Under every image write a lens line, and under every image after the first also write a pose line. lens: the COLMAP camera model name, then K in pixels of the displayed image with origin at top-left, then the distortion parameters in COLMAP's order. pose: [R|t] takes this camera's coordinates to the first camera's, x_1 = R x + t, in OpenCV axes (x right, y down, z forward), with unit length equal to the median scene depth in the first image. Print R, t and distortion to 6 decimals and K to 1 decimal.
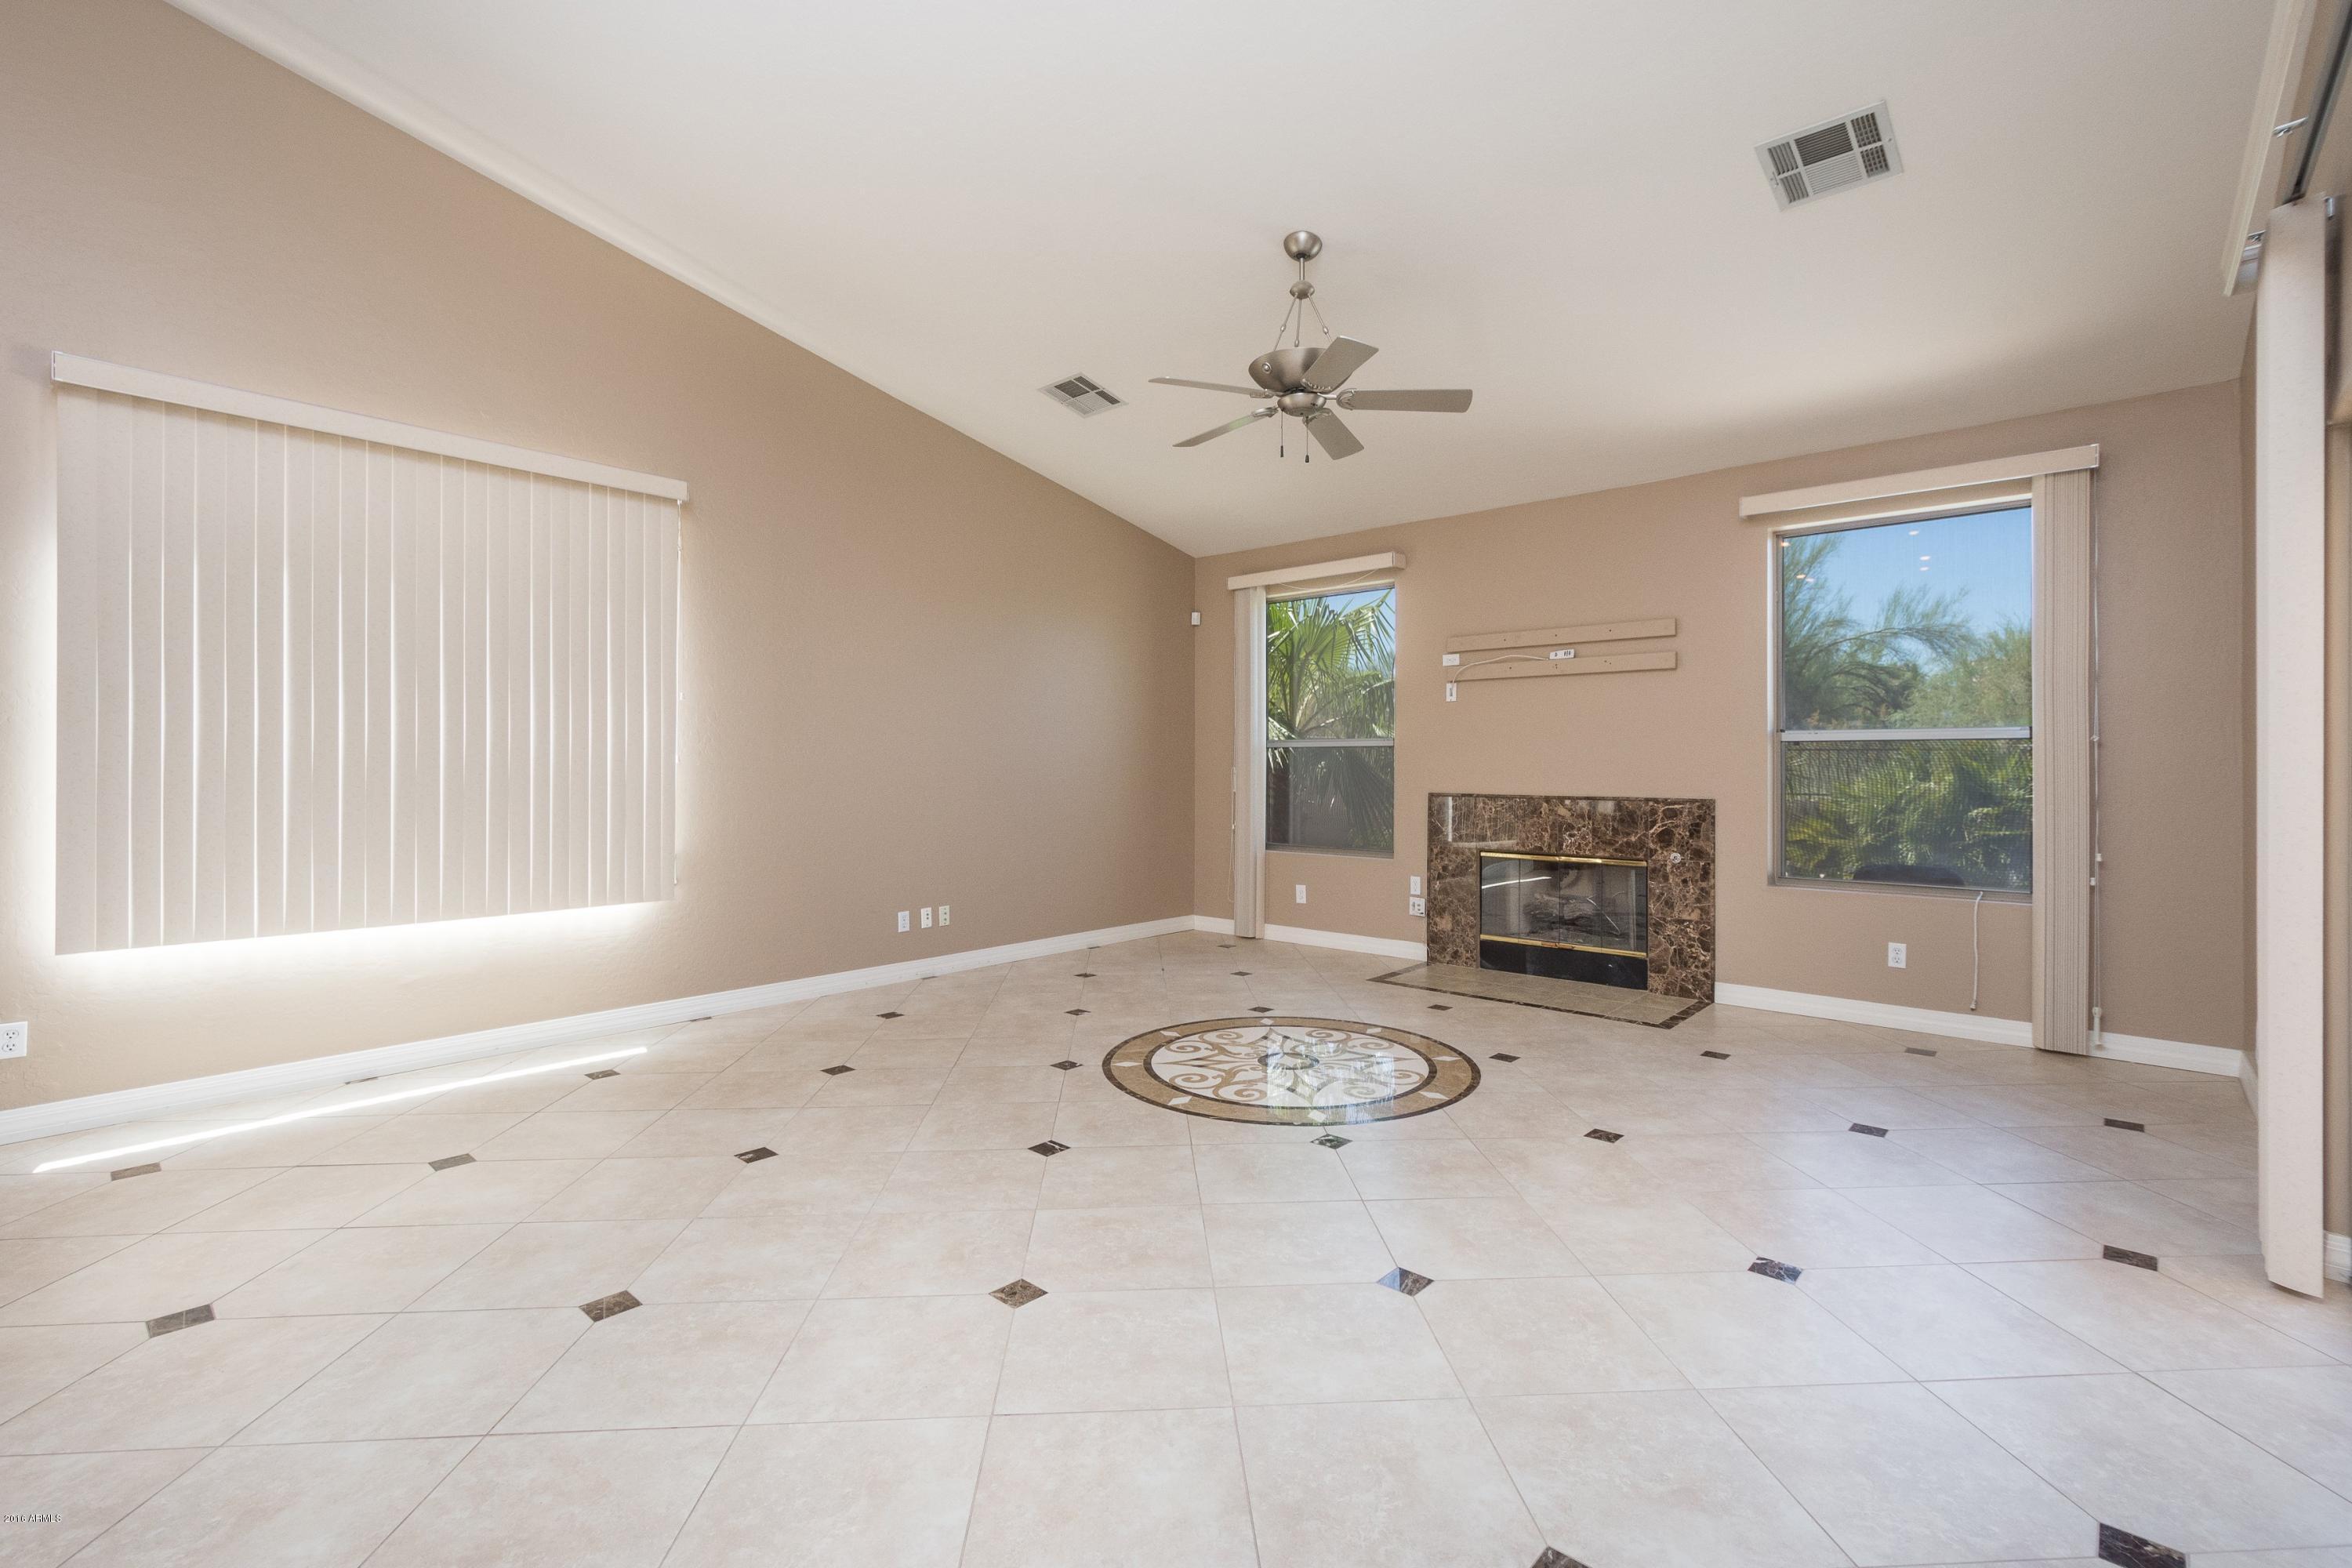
lens RADIAL K [[1036.0, 0, 1214.5], [0, 1036.0, 755.2], [0, 0, 1]] dist [0.003496, 0.000106]
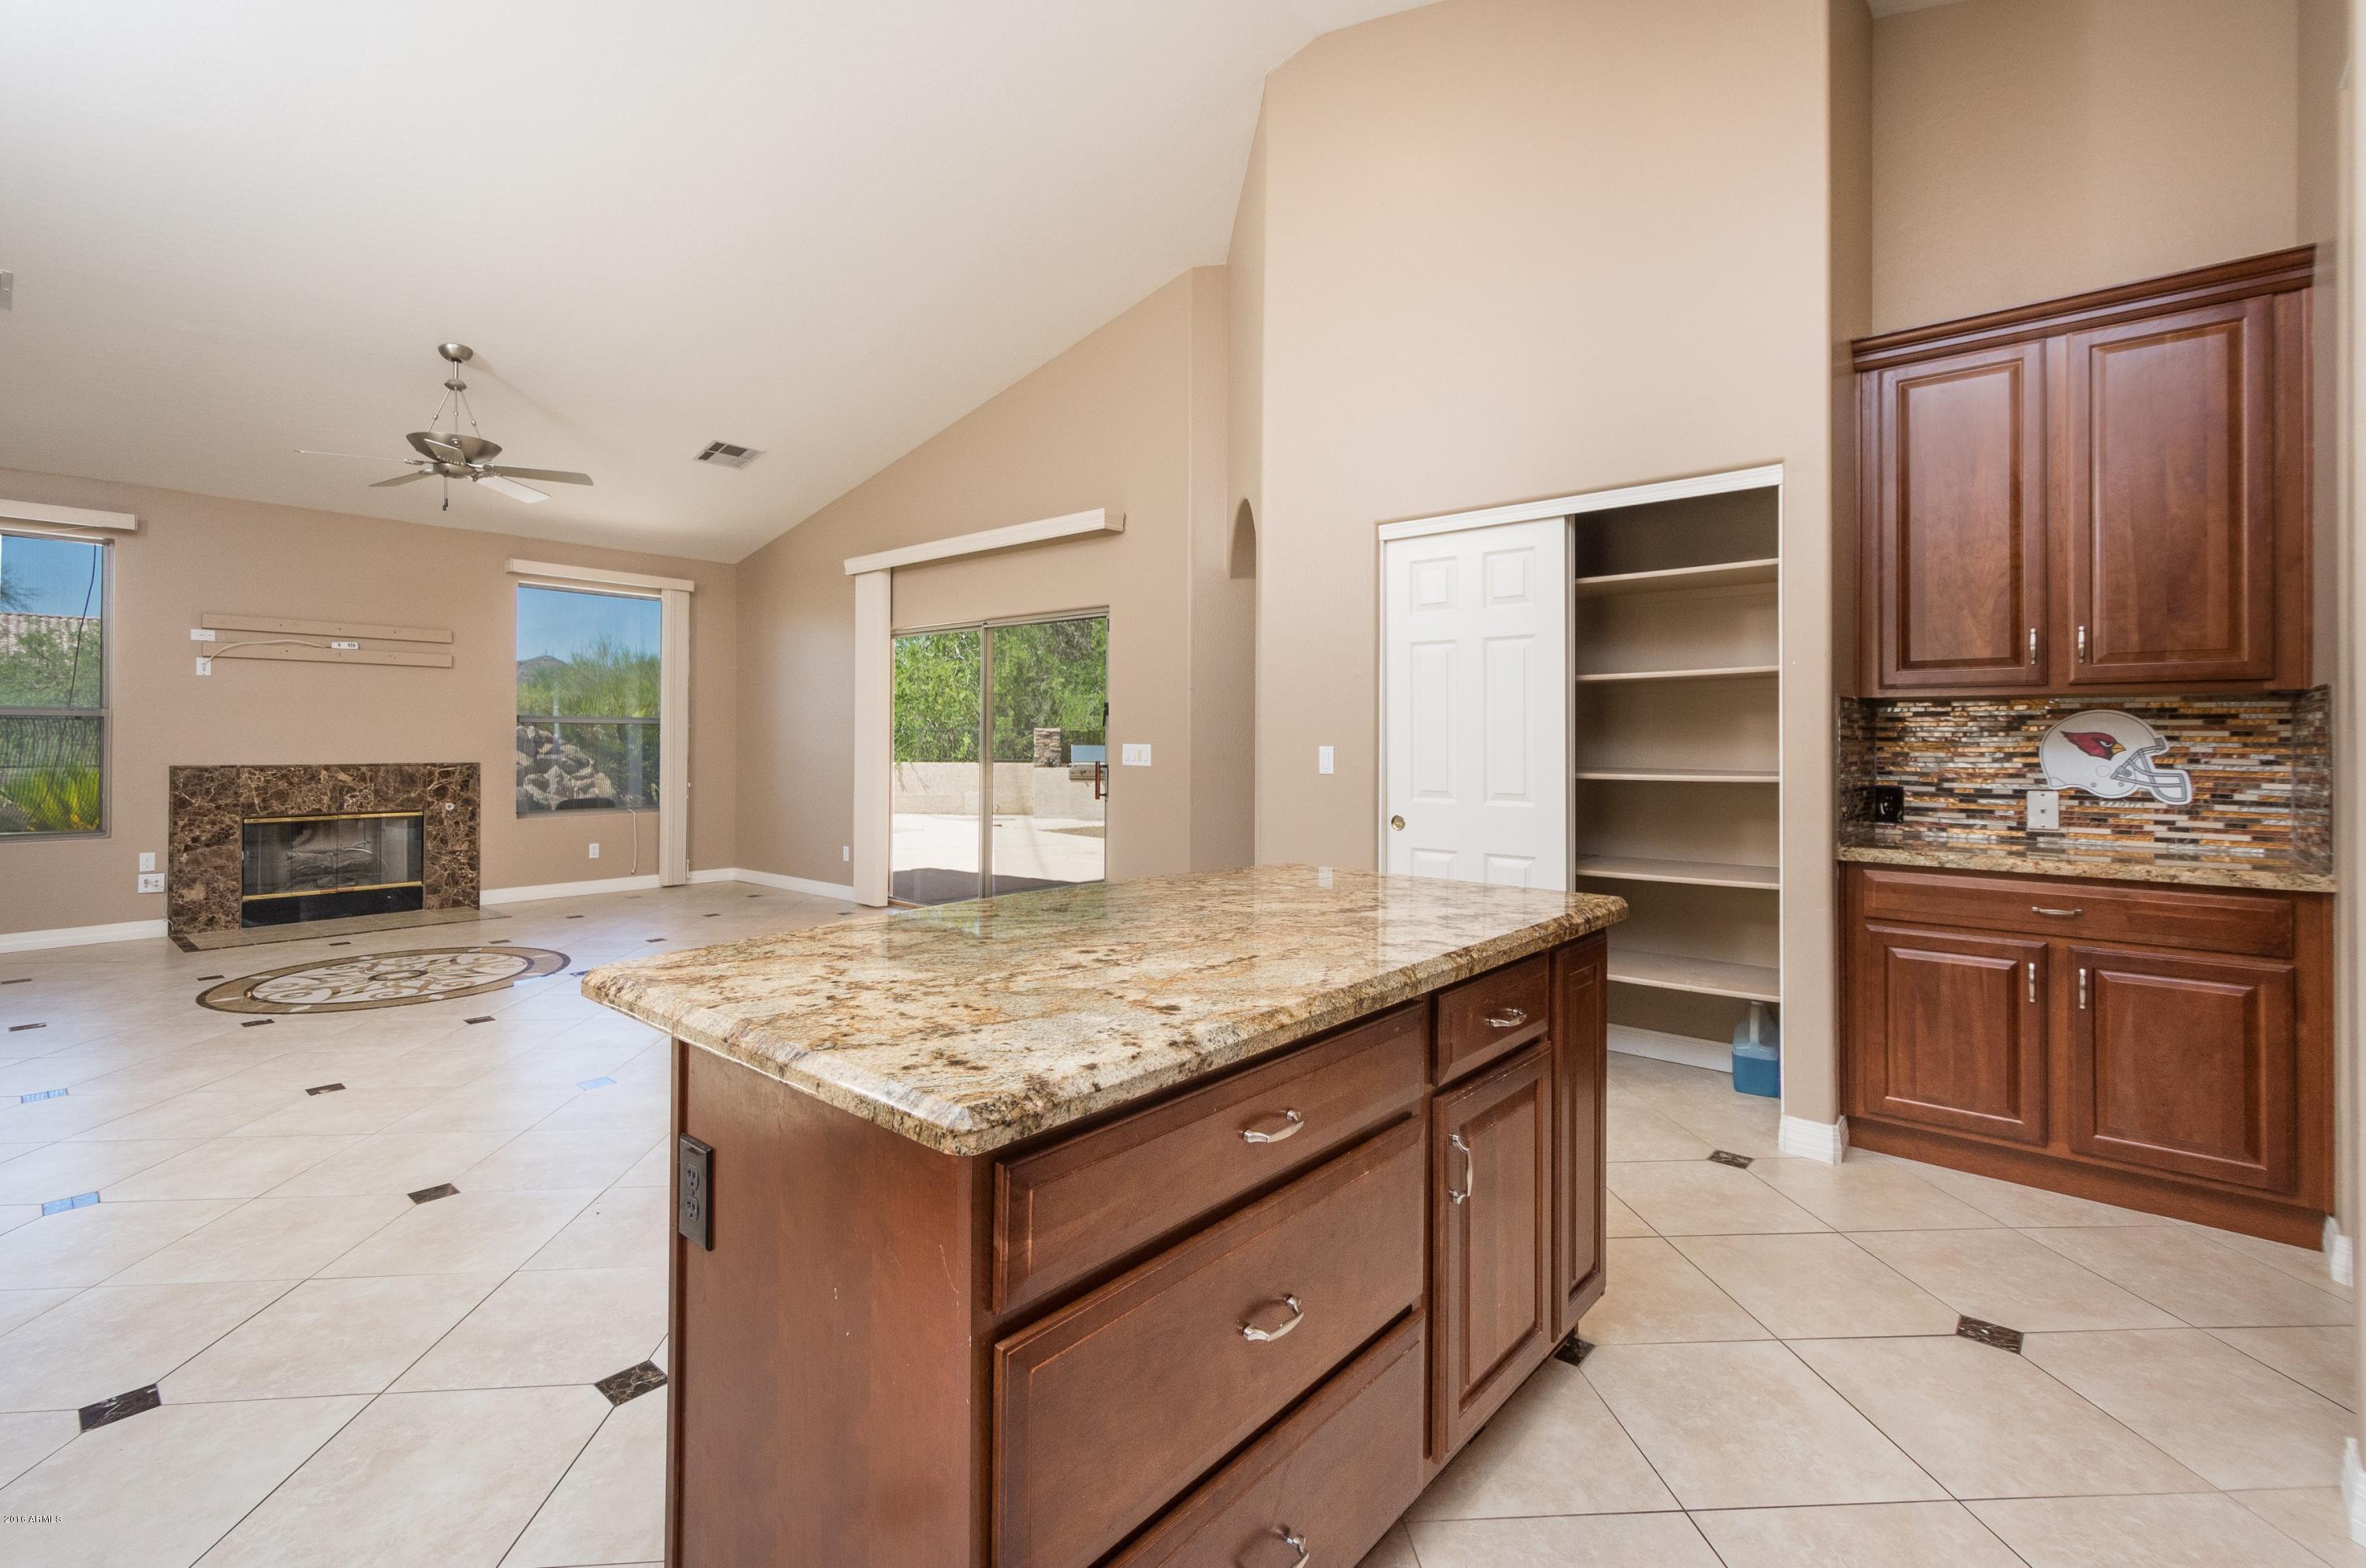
lens RADIAL K [[1052.1, 0, 1167.7], [0, 1052.1, 734.1], [0, 0, 1]] dist [-0.000276, 0.000091]
pose [[0.014755, 0.002996, 0.999887, -0.913922], [-0.012960, 0.999912, -0.002805, -0.004294], [-0.999807, -0.012917, 0.014792, 0.036890]]
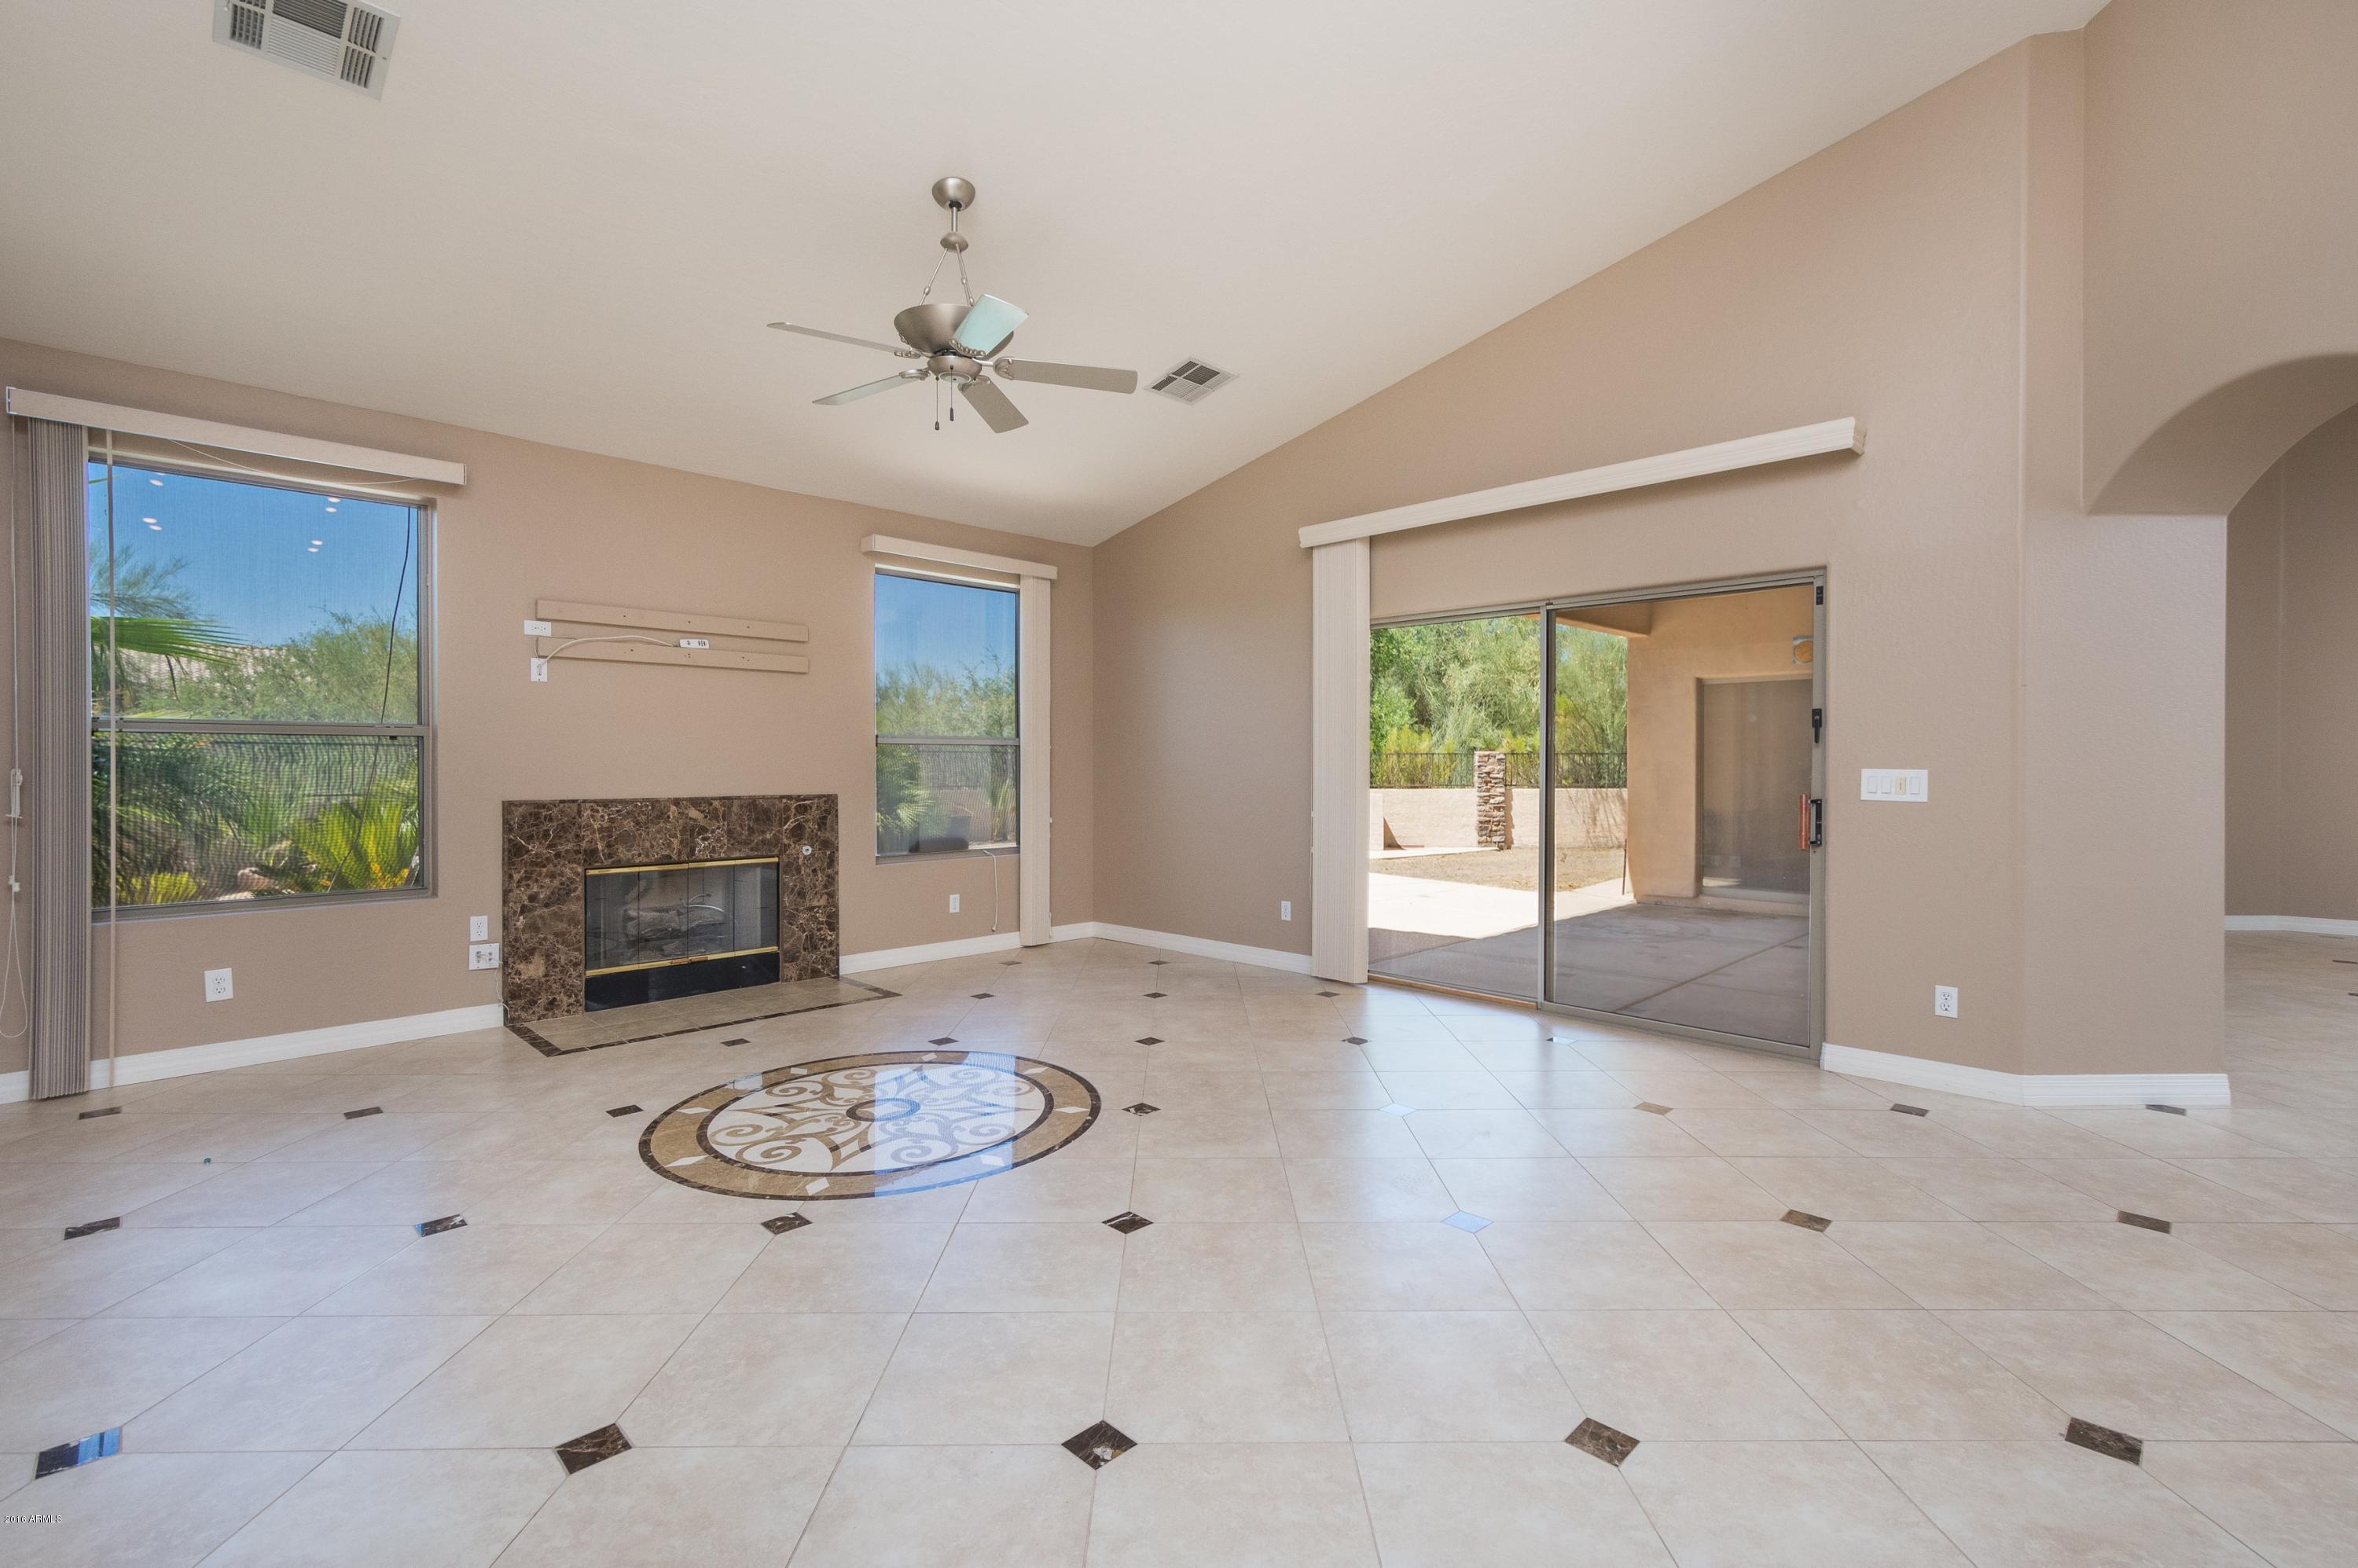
lens RADIAL K [[1040.9, 0, 1176.5], [0, 1040.9, 769.8], [0, 0, 1]] dist [0.002907, 0.000208]
pose [[0.079027, -0.008949, 0.996832, -0.588491], [-0.009798, 0.999904, 0.009754, 0.001785], [-0.996824, -0.010538, 0.078932, 0.530470]]
